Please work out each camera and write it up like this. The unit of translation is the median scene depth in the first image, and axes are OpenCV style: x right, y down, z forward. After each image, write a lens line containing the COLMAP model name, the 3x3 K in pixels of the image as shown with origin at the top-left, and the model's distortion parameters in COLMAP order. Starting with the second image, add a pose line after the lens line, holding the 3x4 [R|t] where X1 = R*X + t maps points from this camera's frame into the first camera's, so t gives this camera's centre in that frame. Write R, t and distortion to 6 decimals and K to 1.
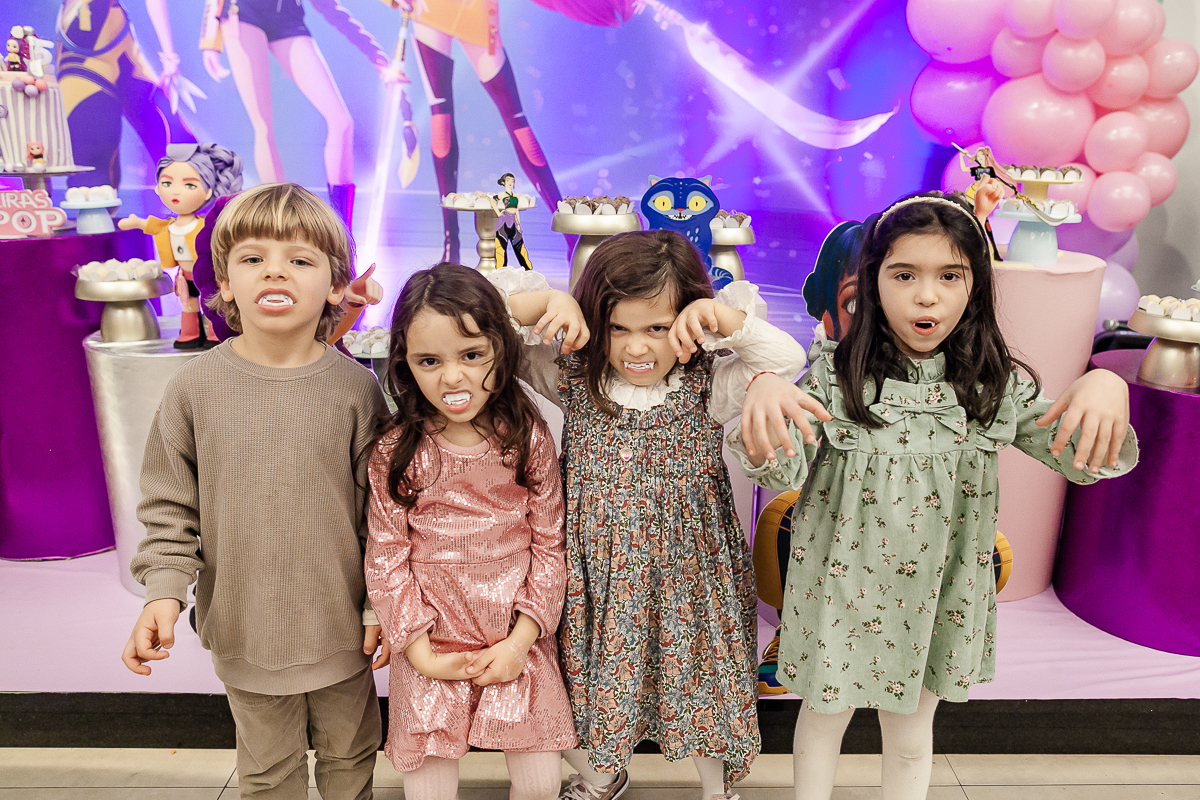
lens RADIAL K [[867.5, 0, 633.3], [0, 867.5, 376.3], [0, 0, 1]] dist [-0.047302, 0.040486]
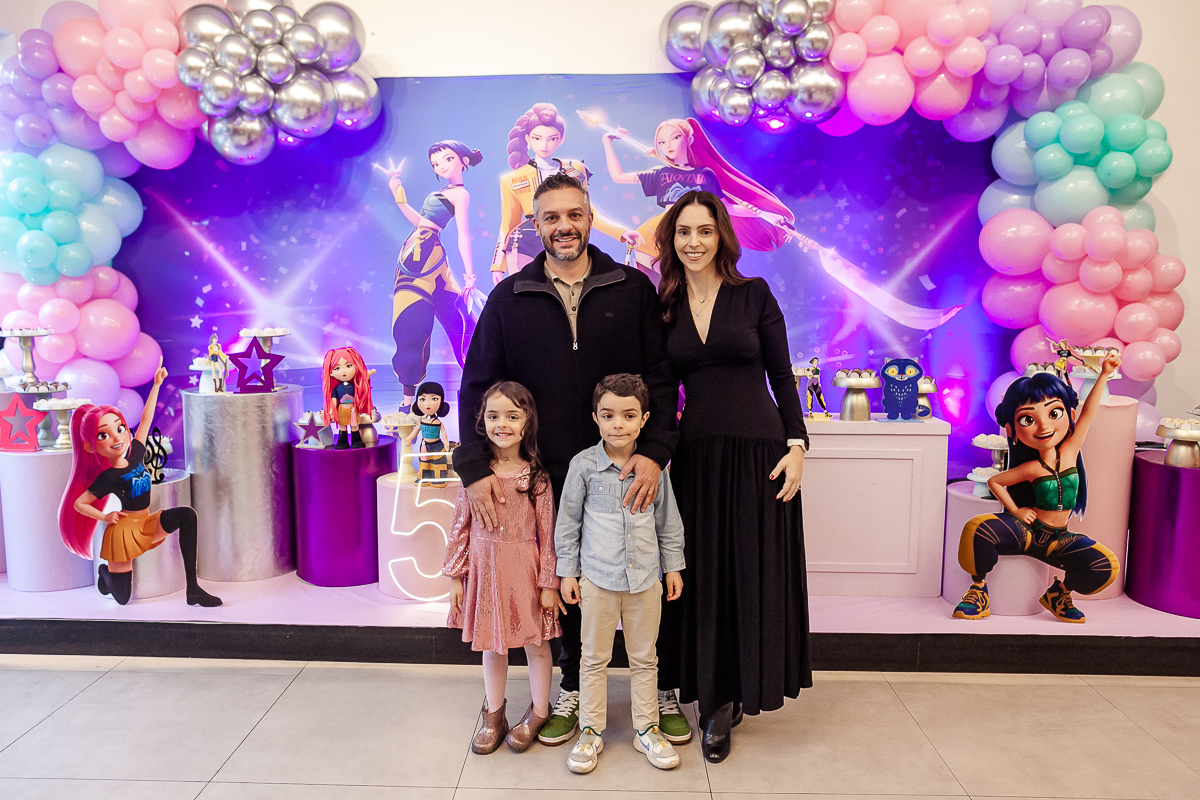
lens RADIAL K [[867.5, 0, 576.2], [0, 867.5, 394.3], [0, 0, 1]] dist [-0.047302, 0.040486]
pose [[0.997591, -0.012991, -0.068141, -0.255882], [0.001663, 0.986504, -0.163726, 0.075393], [0.069348, 0.163218, 0.984150, -0.432589]]
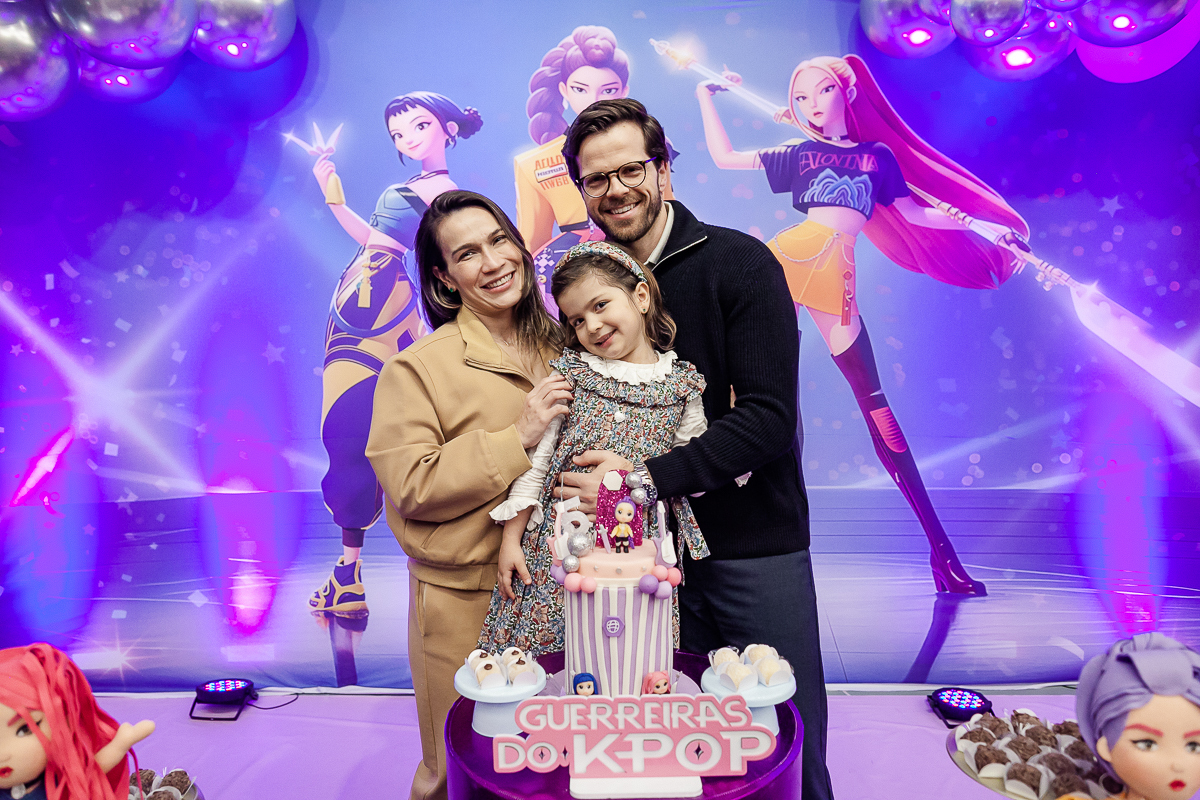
lens RADIAL K [[826.5, 0, 596.8], [0, 826.5, 399.5], [0, 0, 1]] dist [-0.047320, 0.044305]
pose [[0.999530, -0.023978, -0.019119, -0.392900], [0.019980, 0.982123, -0.187177, -0.157616], [0.023265, 0.186707, 0.982140, 0.225282]]
